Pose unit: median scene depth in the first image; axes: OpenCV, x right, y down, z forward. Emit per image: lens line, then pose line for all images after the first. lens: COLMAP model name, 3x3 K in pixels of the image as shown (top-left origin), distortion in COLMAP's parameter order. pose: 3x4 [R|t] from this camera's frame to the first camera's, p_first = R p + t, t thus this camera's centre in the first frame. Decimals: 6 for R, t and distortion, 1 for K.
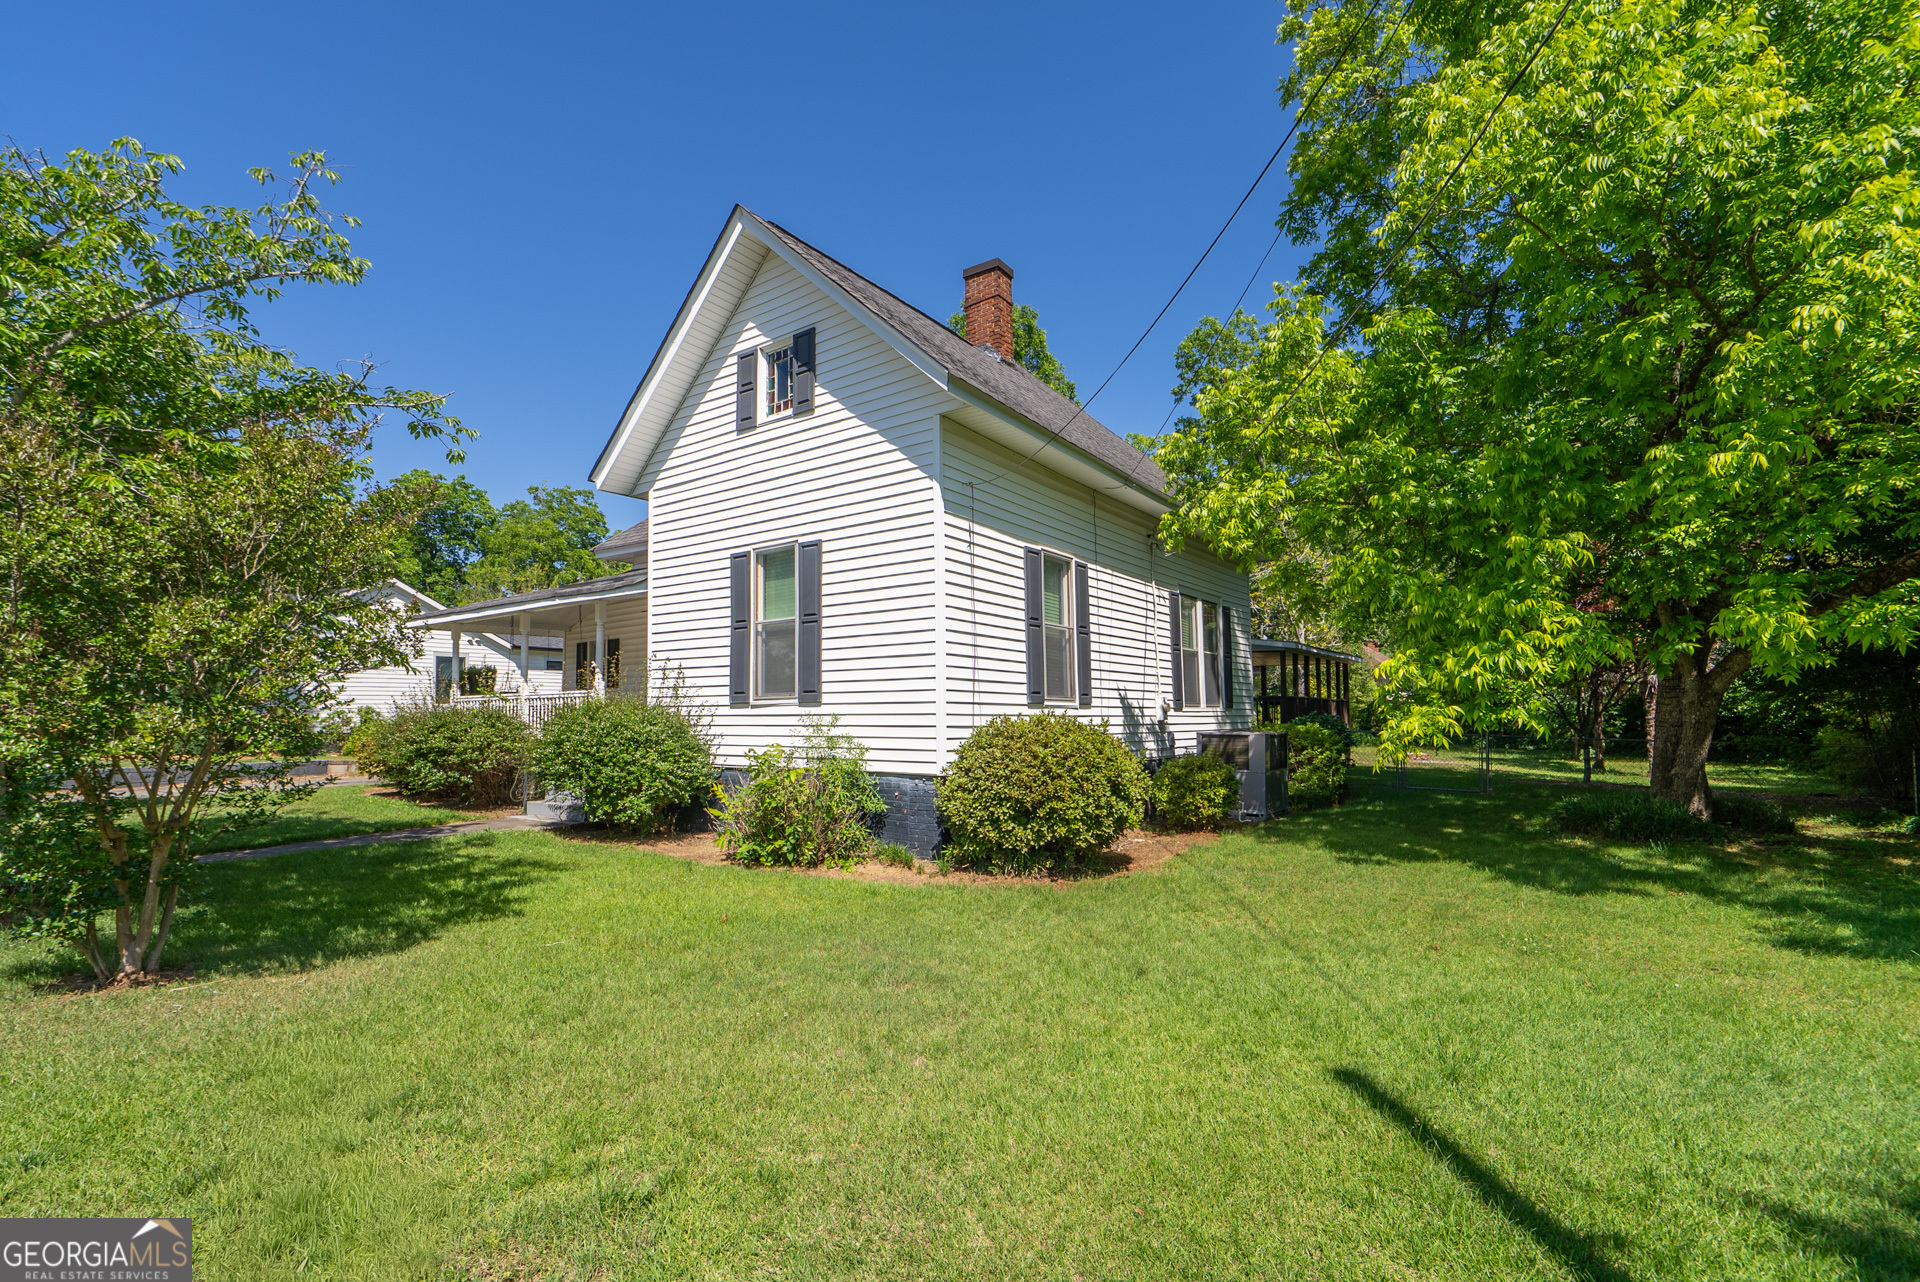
lens RADIAL K [[882.0, 0, 966.9], [0, 882.0, 655.2], [0, 0, 1]] dist [-0.001928, -0.000137]
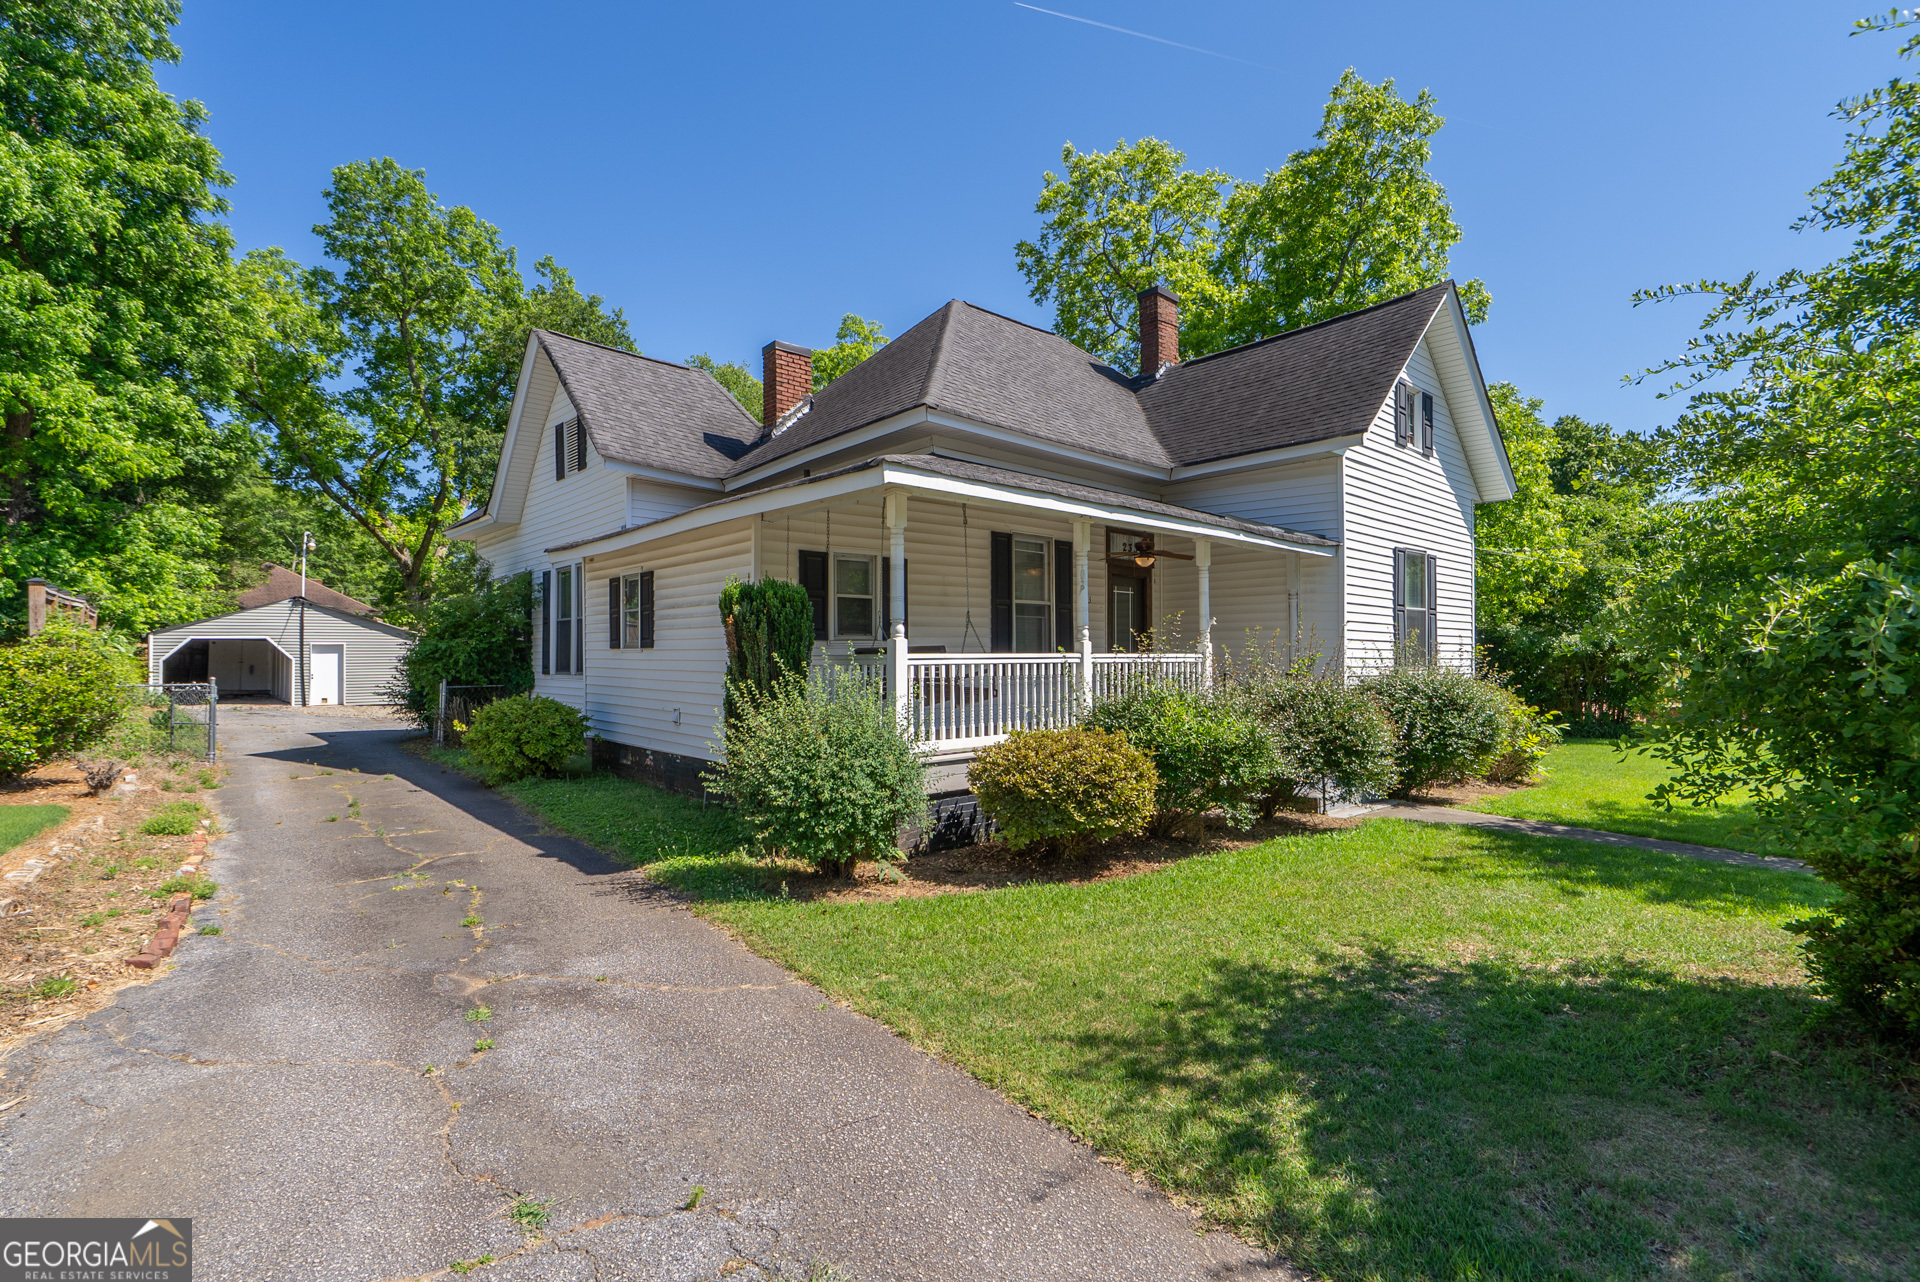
lens RADIAL K [[882.0, 0, 966.9], [0, 882.0, 655.2], [0, 0, 1]] dist [-0.001928, -0.000137]
pose [[0.193800, 0.015058, 0.980925, -1.526364], [-0.067769, 0.997699, -0.001926, 0.070723], [-0.978698, -0.066104, 0.194375, 1.316422]]
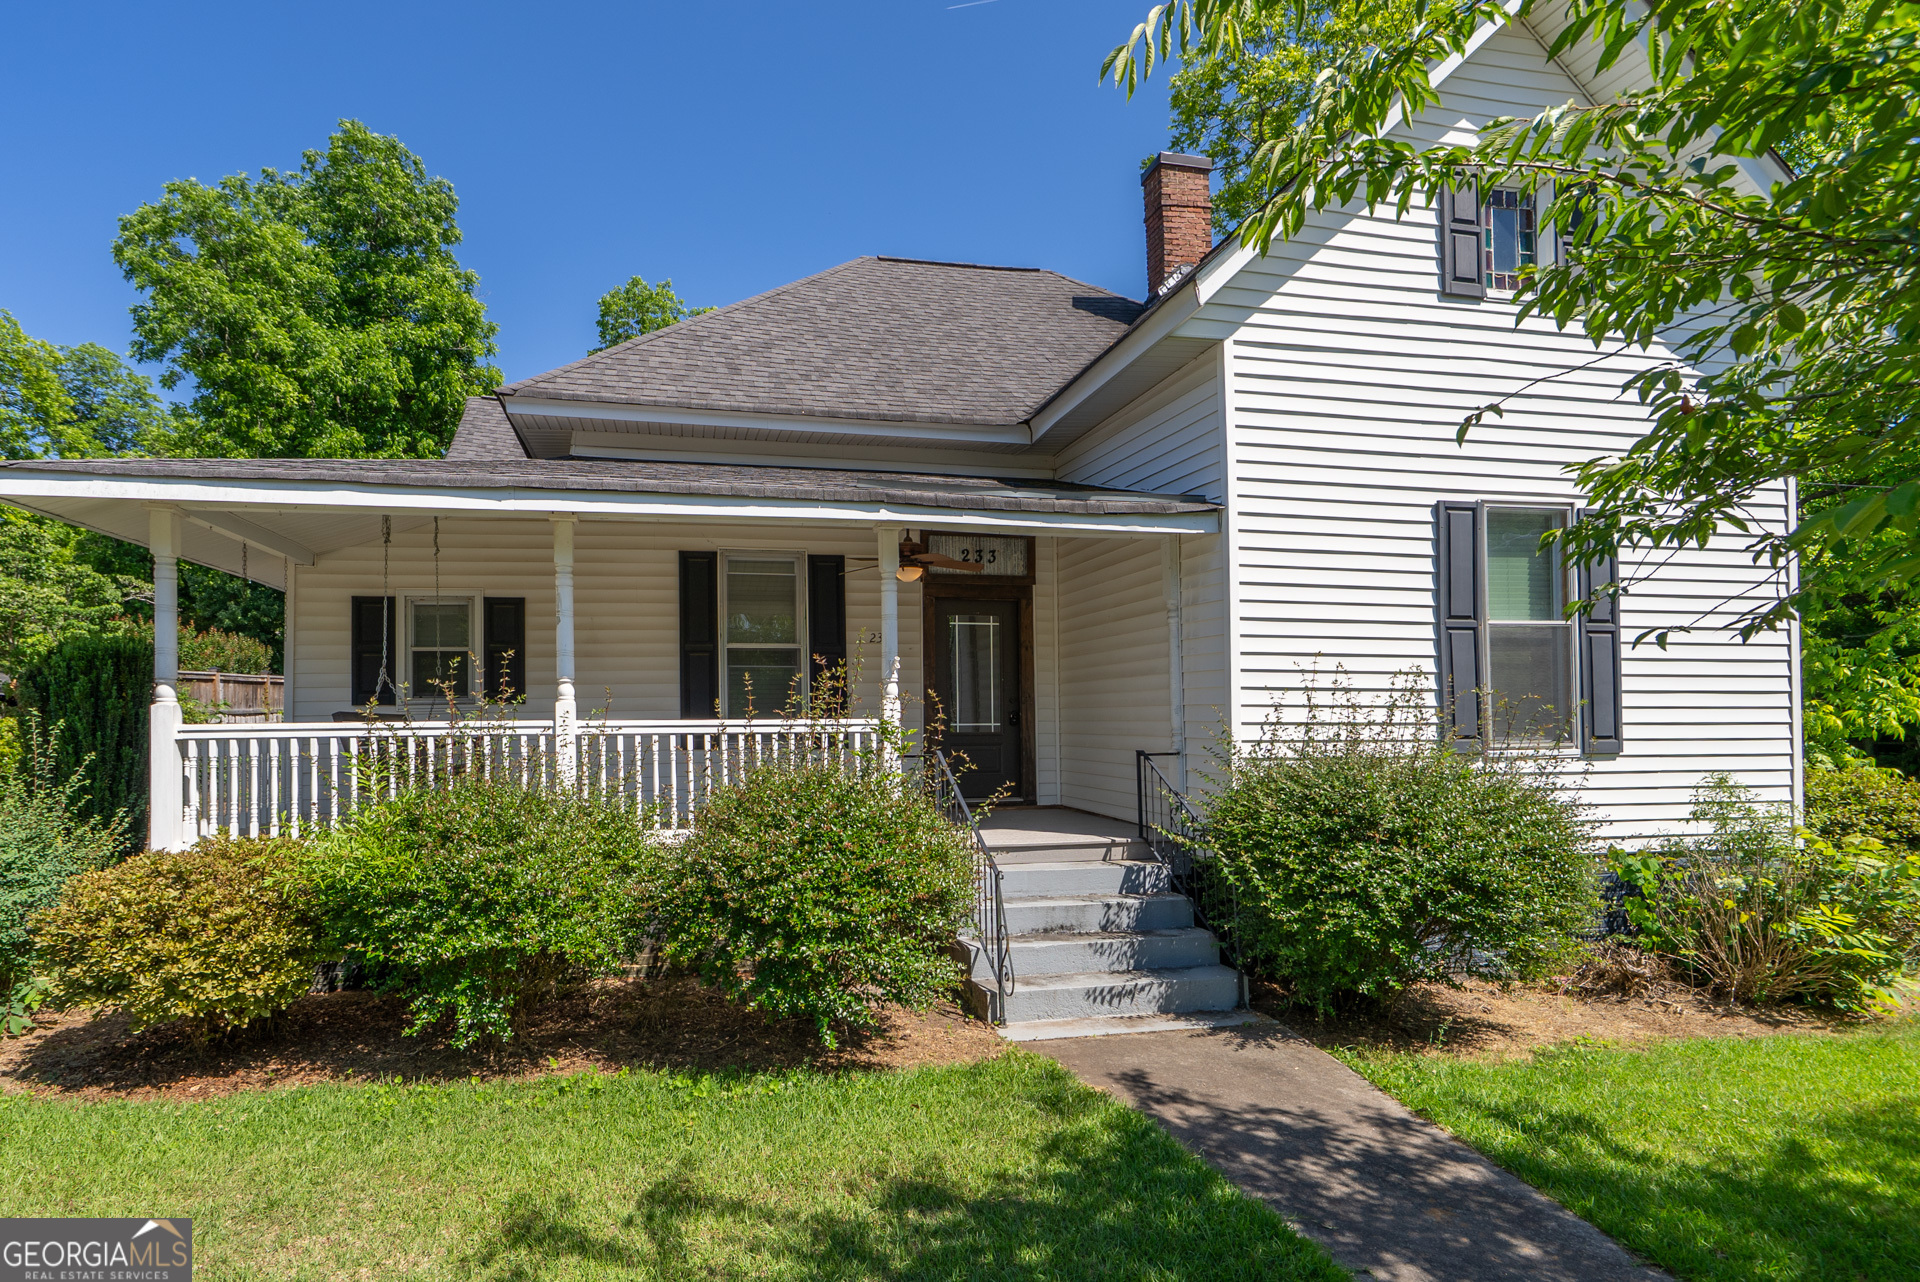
lens RADIAL K [[914.4, 0, 959.0], [0, 914.4, 697.7], [0, 0, 1]] dist [0.000067, 0.000079]
pose [[0.688375, 0.025523, 0.724906, -0.925896], [-0.052039, 0.998543, 0.014259, 0.024586], [-0.723486, -0.047539, 0.688700, 0.803018]]
